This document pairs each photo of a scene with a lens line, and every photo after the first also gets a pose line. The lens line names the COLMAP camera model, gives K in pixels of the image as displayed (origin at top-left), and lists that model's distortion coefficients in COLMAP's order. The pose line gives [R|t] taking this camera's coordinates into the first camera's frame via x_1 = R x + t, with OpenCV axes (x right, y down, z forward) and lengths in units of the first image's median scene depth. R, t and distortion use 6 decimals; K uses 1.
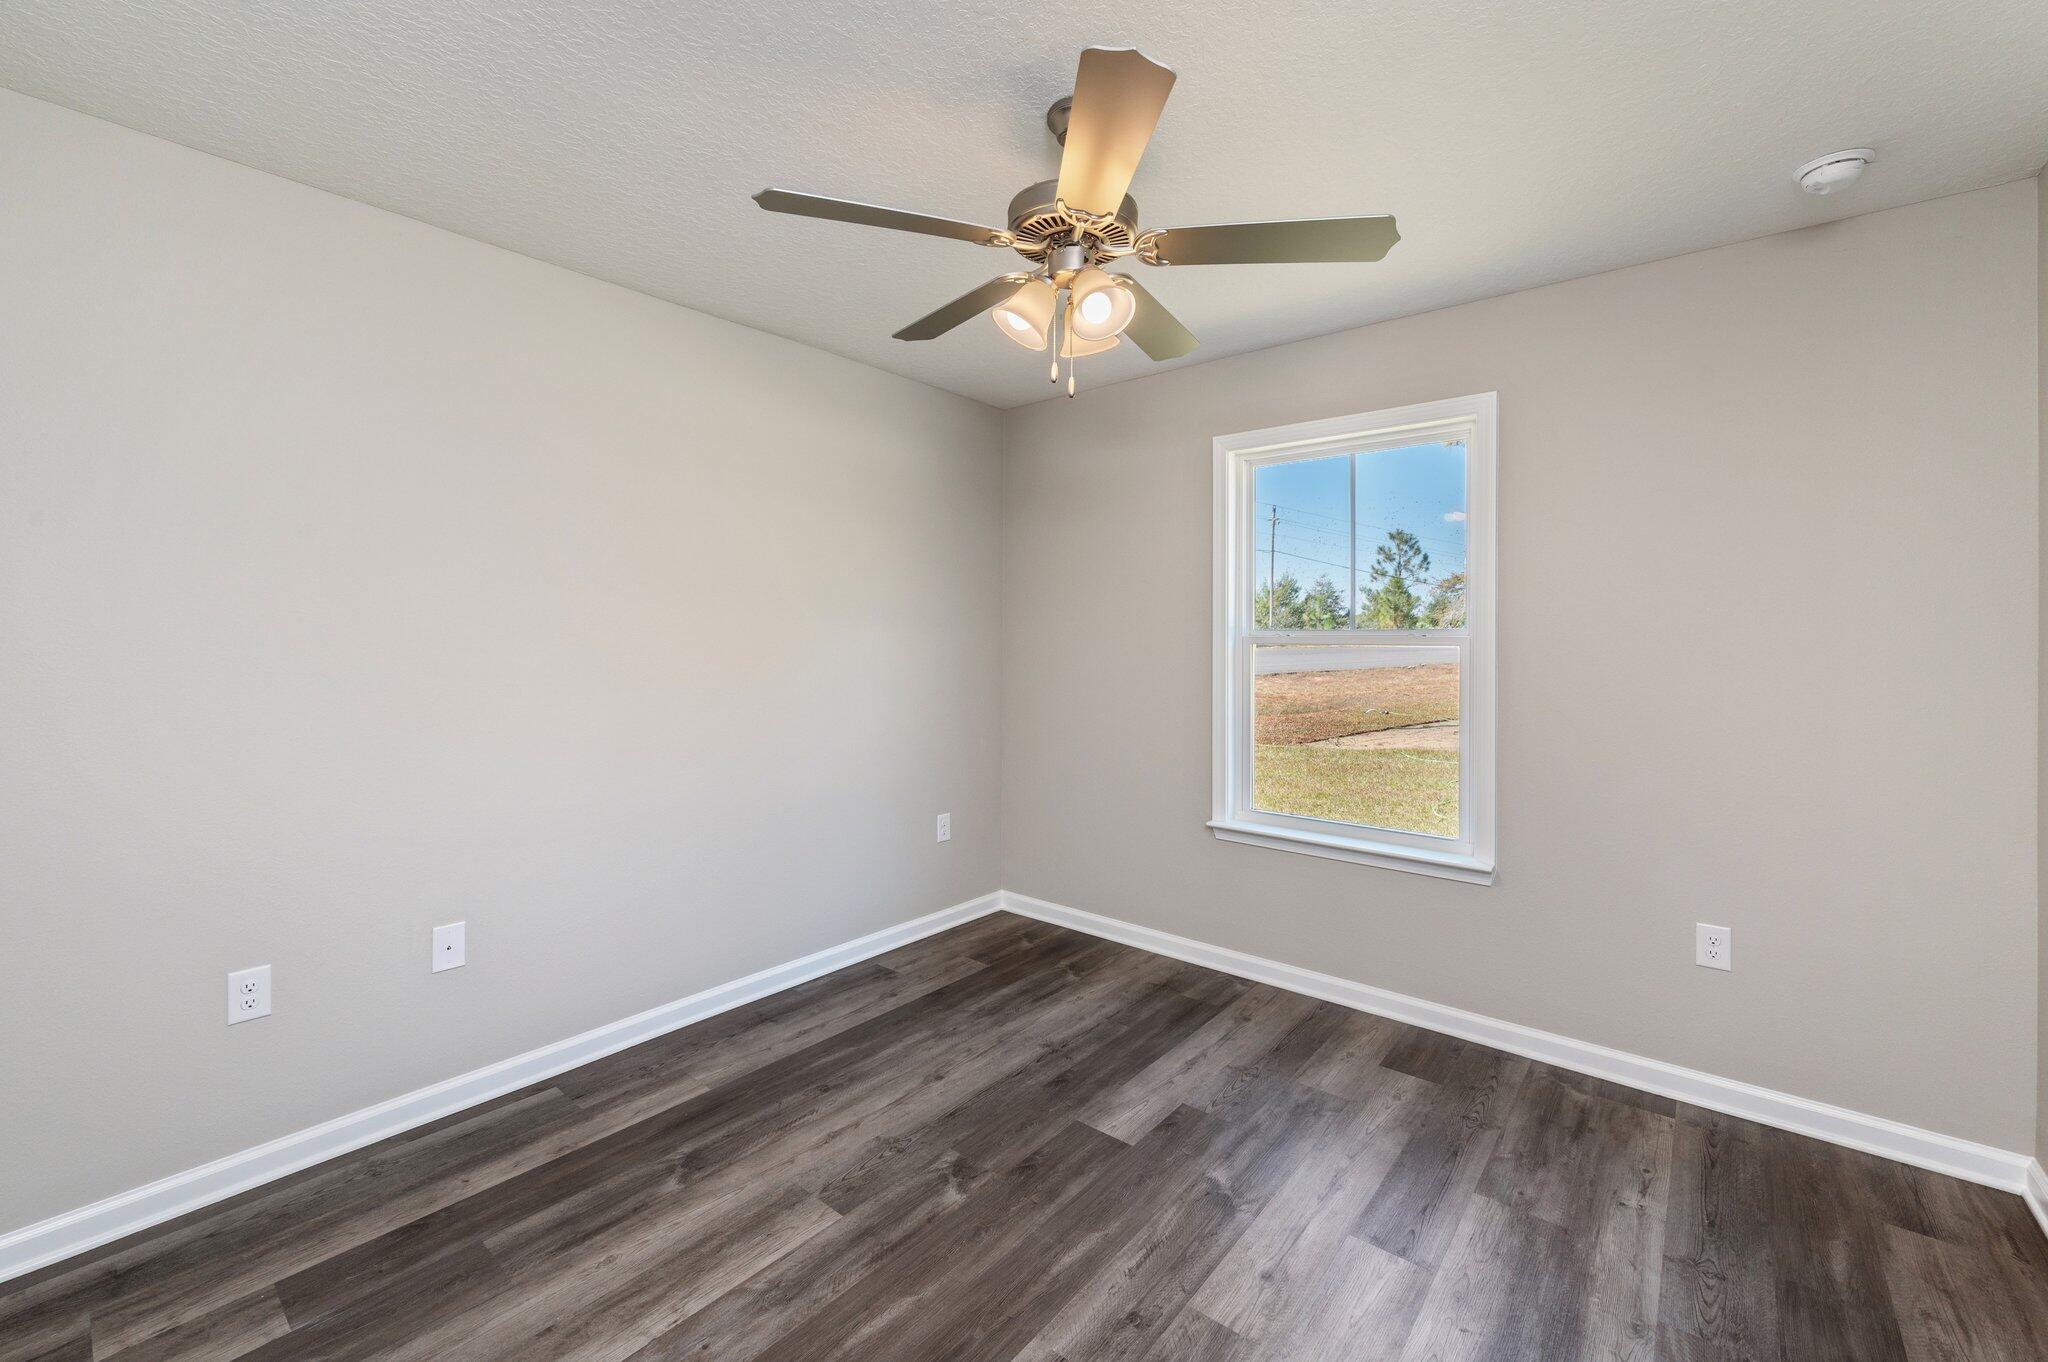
lens RADIAL K [[833.3, 0, 1026.2], [0, 833.3, 662.8], [0, 0, 1]] dist [0.001783, 0.000421]
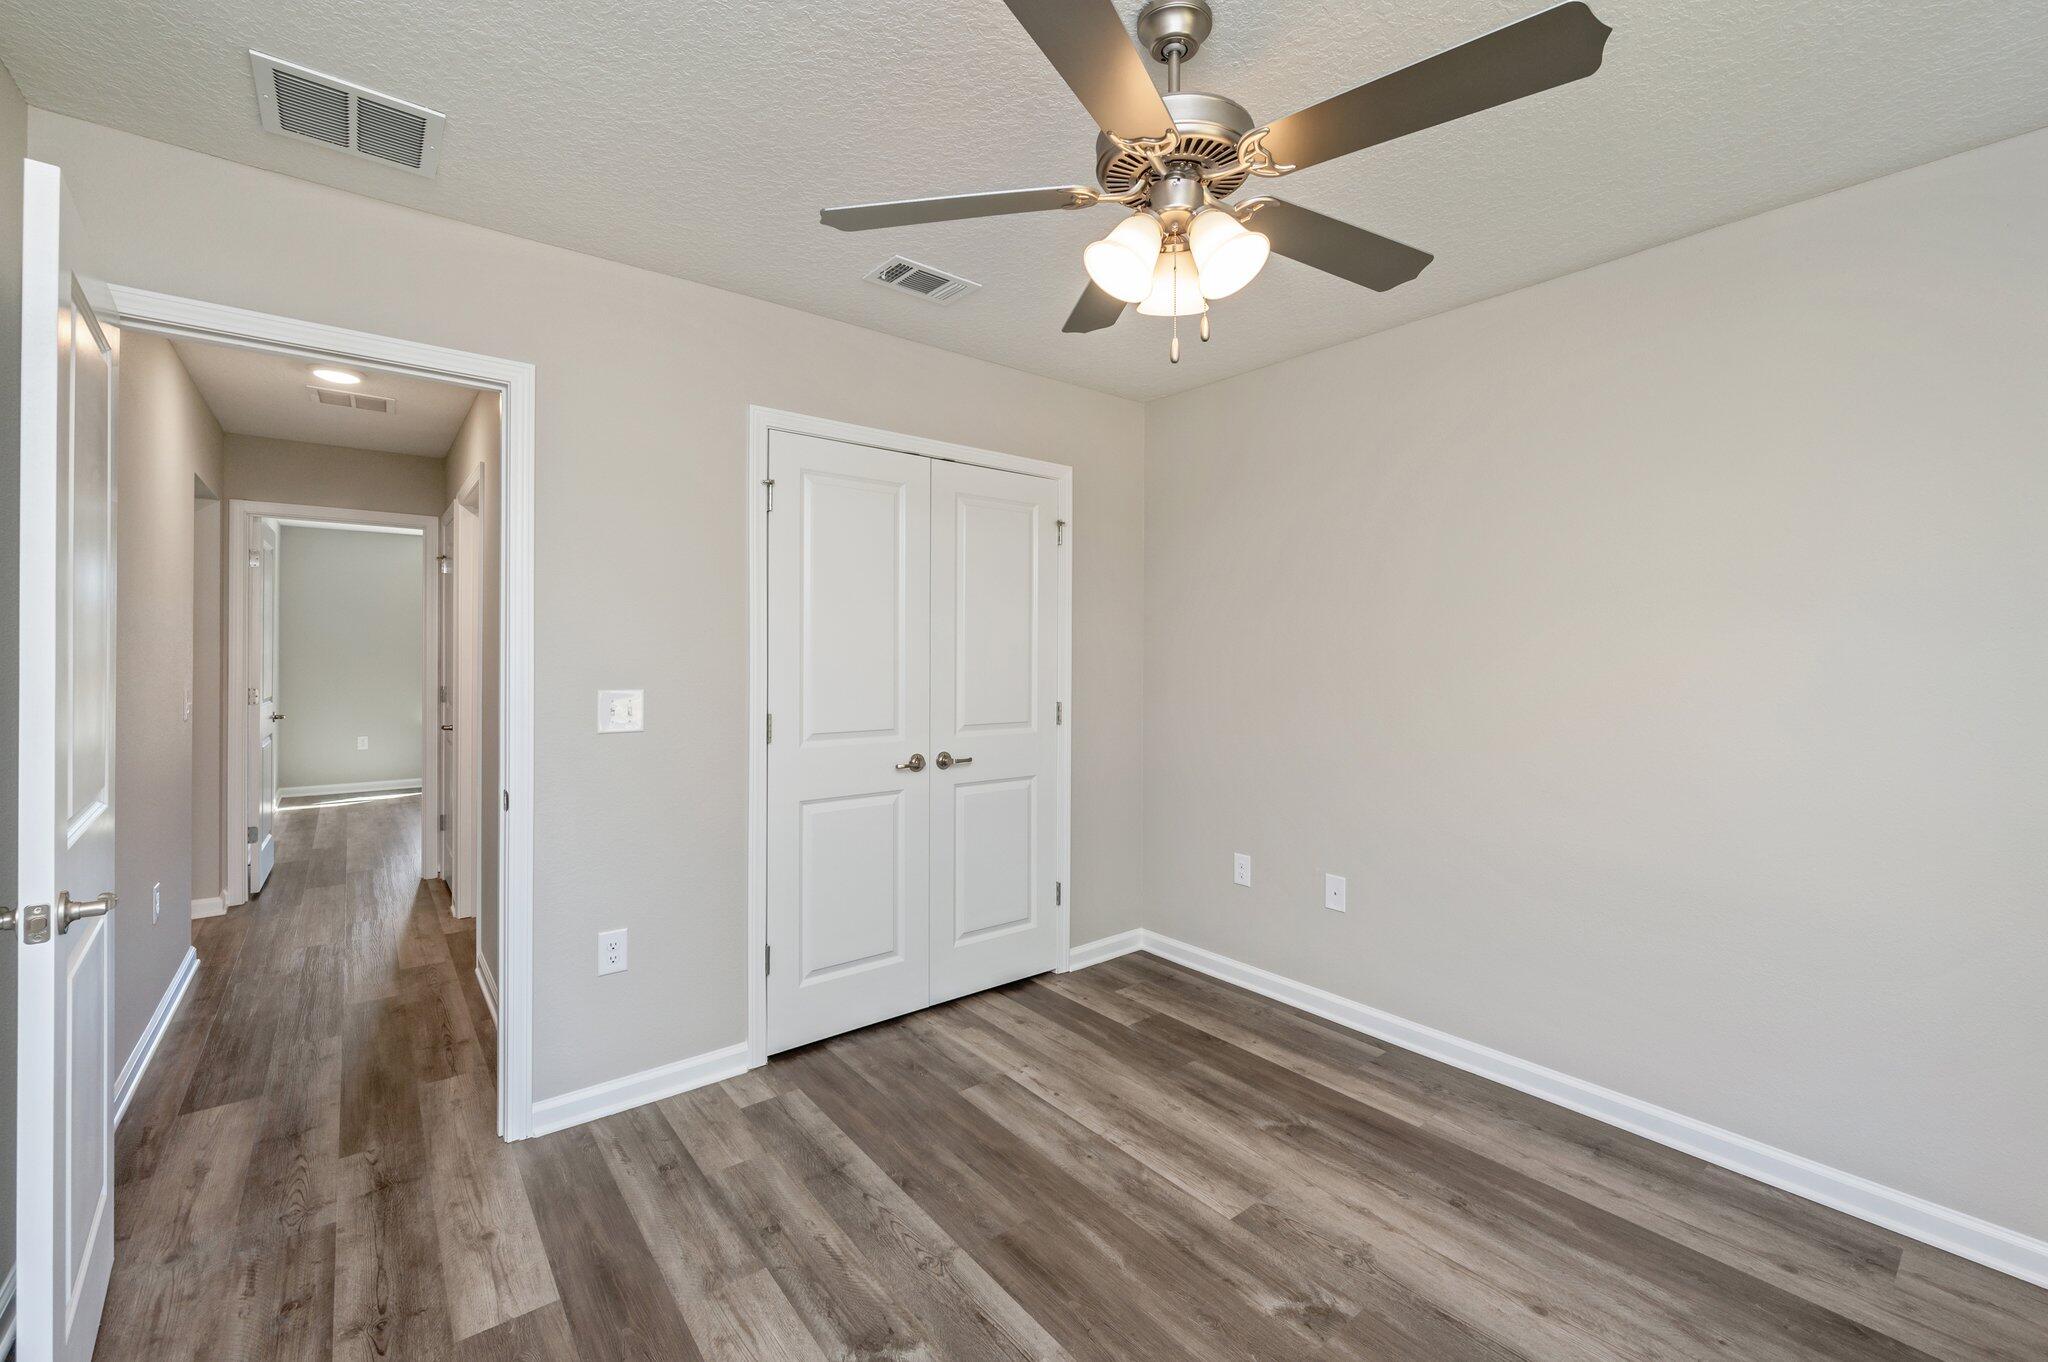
lens RADIAL K [[833.3, 0, 1026.2], [0, 833.3, 662.8], [0, 0, 1]] dist [0.001783, 0.000421]
pose [[-0.193122, 0.002821, -0.981171, 0.774570], [-0.031789, 0.999453, 0.009130, -0.018174], [0.980660, 0.032954, -0.192926, 0.868284]]
